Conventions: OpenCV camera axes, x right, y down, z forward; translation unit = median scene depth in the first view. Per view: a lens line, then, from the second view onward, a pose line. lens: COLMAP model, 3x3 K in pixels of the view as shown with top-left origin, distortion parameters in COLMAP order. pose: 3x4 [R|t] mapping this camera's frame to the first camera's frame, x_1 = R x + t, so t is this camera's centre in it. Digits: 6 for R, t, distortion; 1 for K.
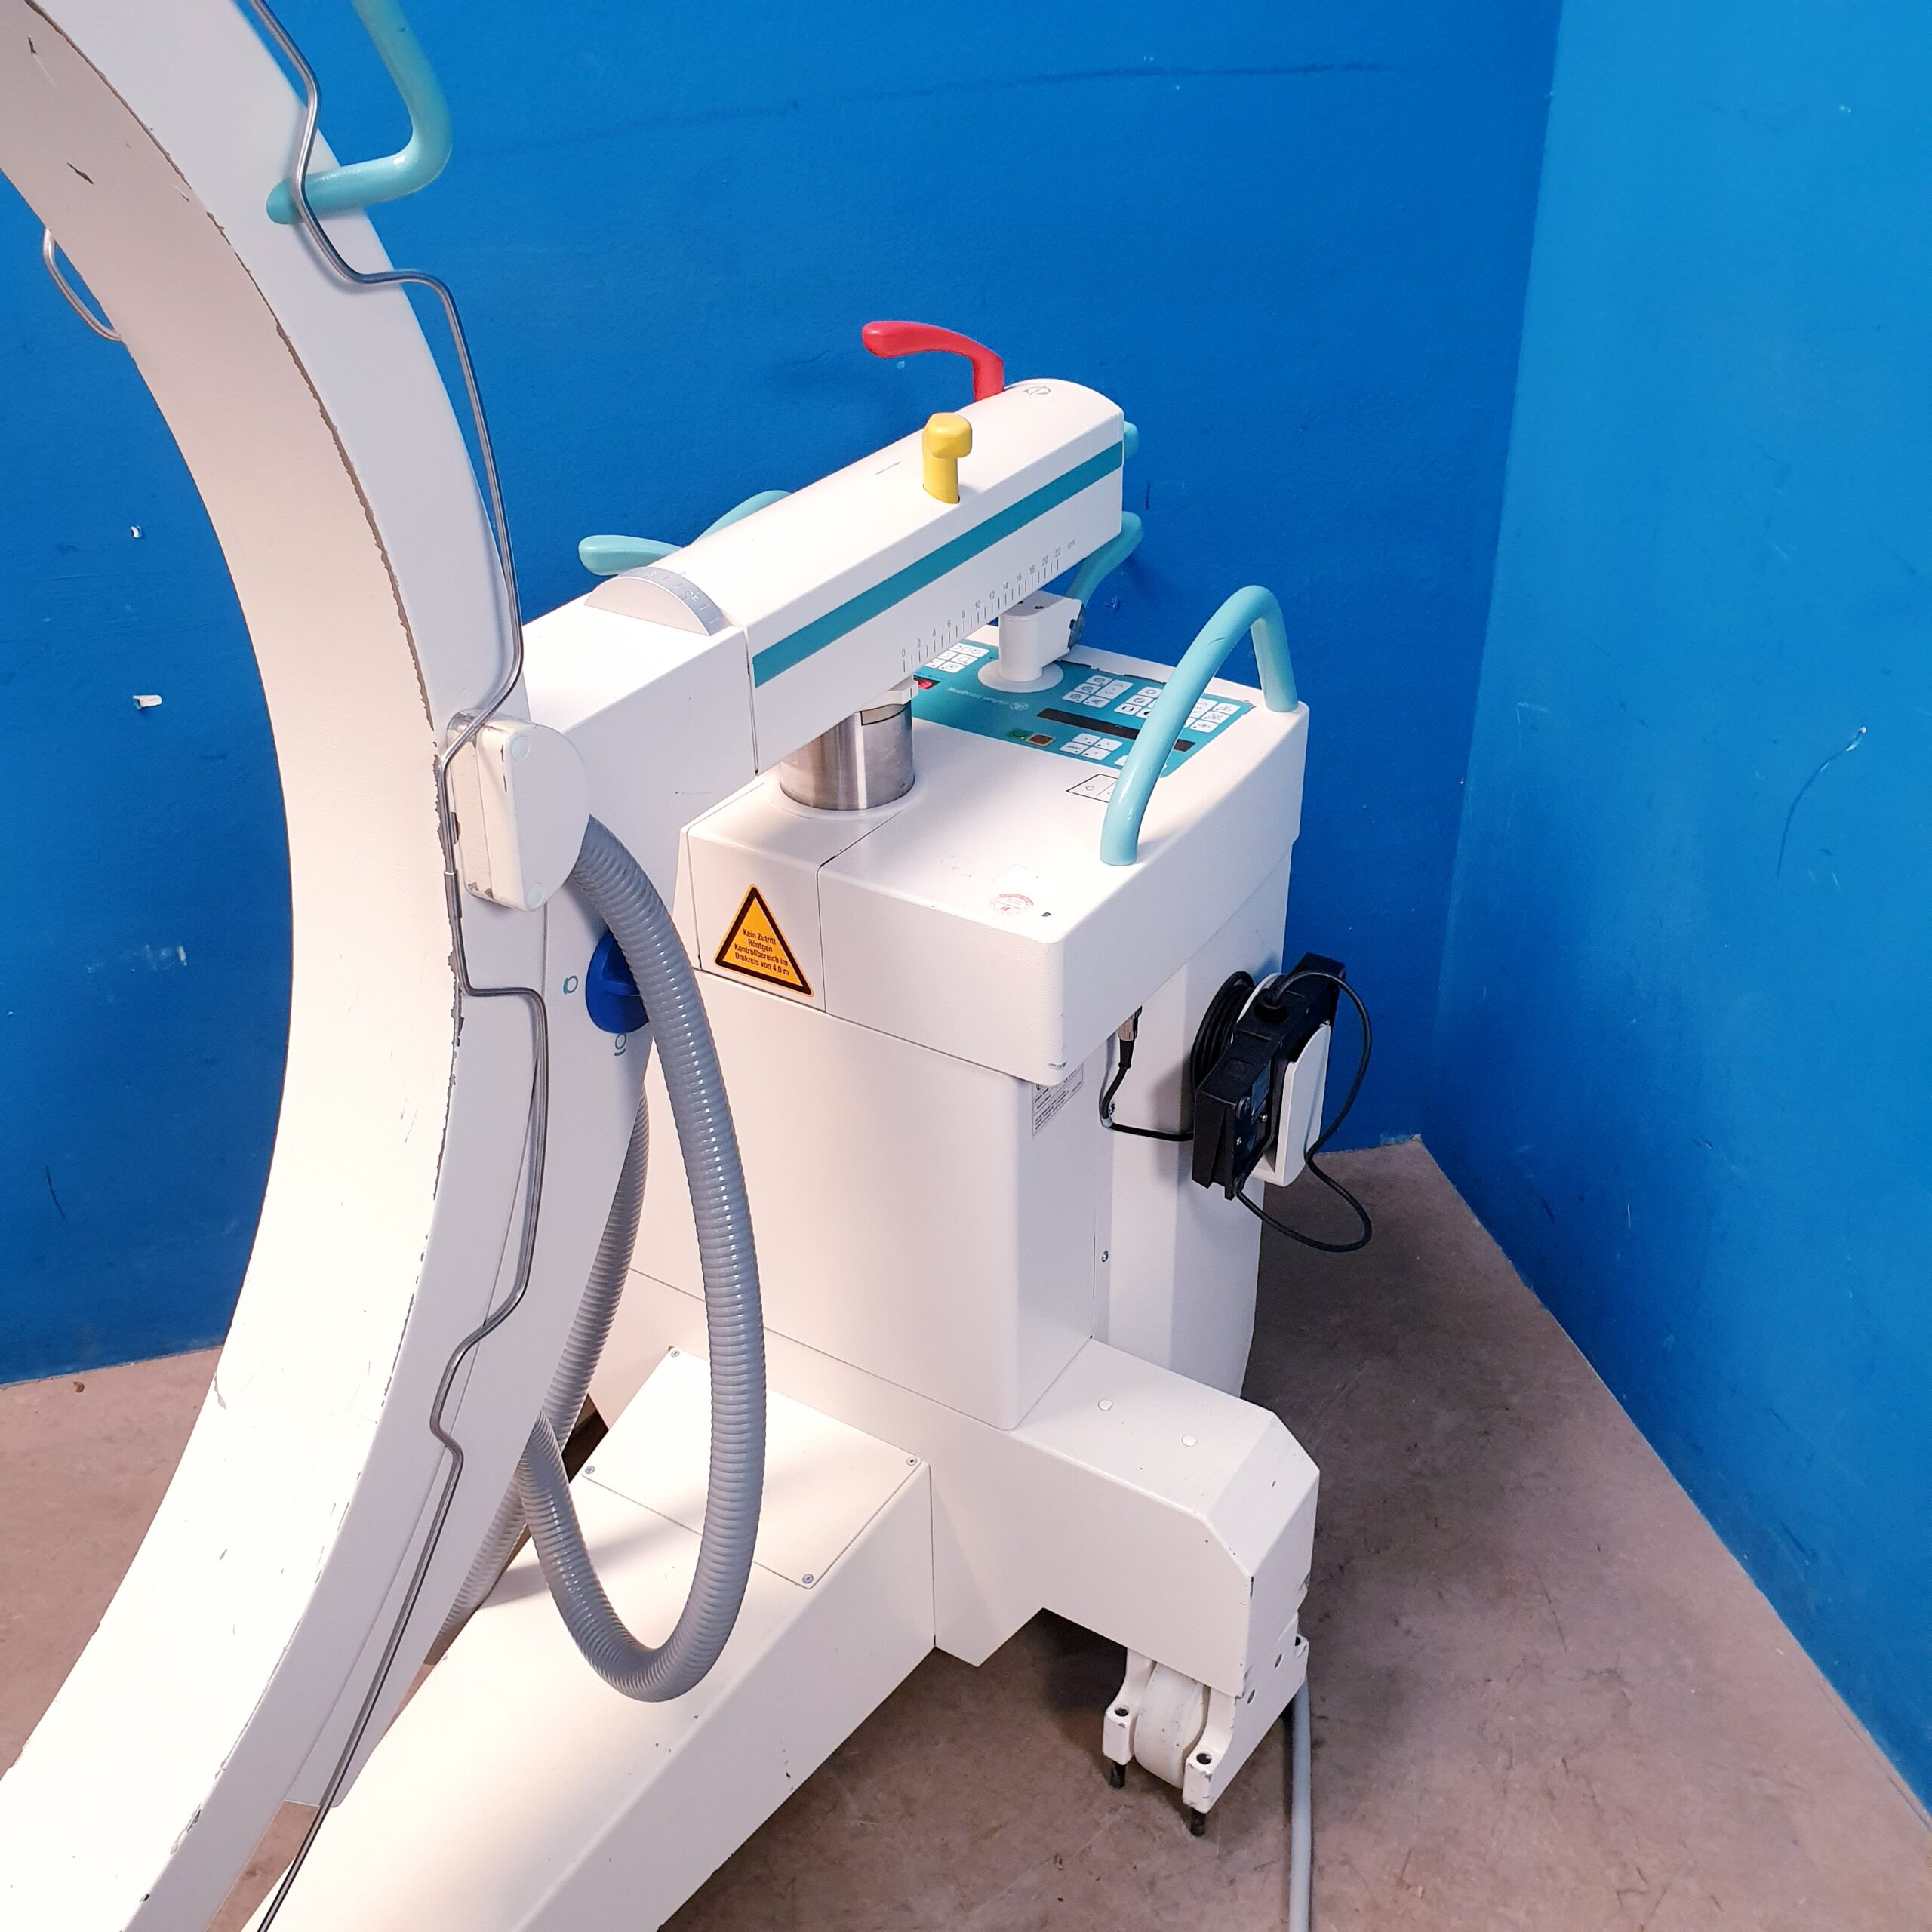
lens RADIAL K [[1993.8, 0, 996.2], [0, 1993.8, 959.8], [0, 0, 1]] dist [0.151869, -0.428081]
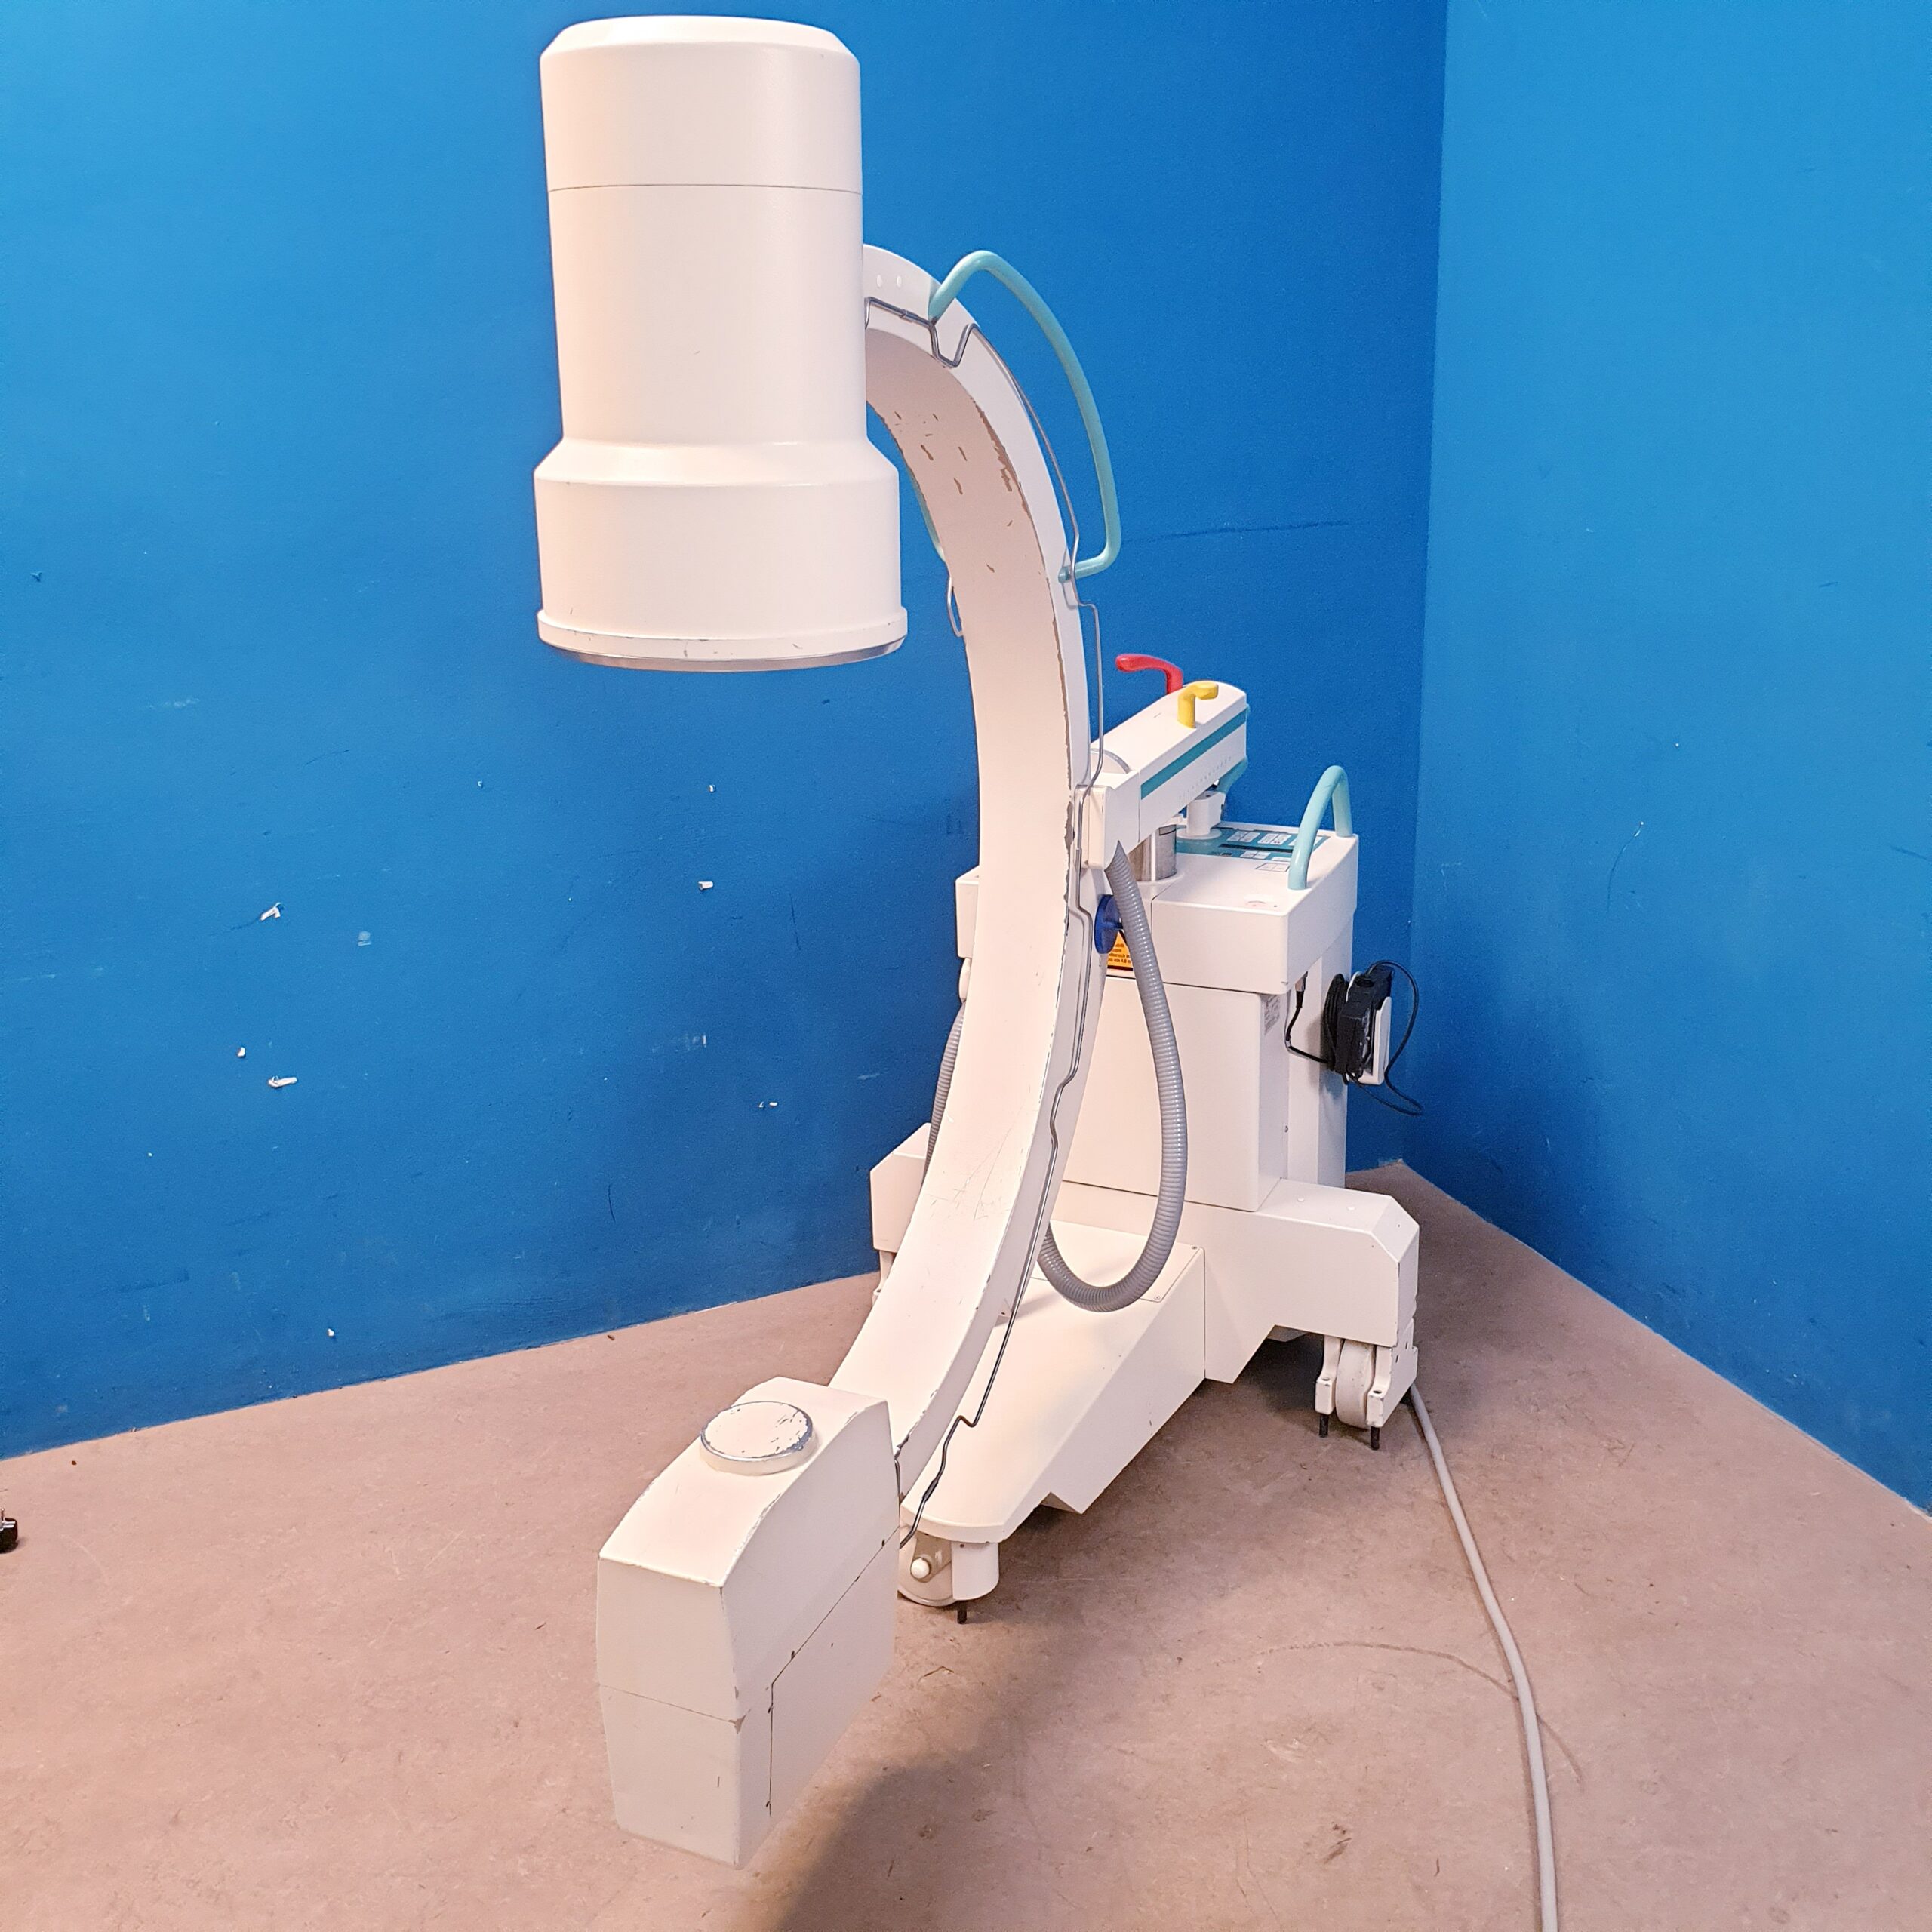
lens RADIAL K [[2037.1, 0, 972.4], [0, 2037.1, 989.5], [0, 0, 1]] dist [0.311783, -1.282759]
pose [[0.991957, -0.062186, 0.110243, -0.433396], [0.083922, 0.975144, -0.205062, 0.387849], [-0.094751, 0.212665, 0.972520, -0.836571]]
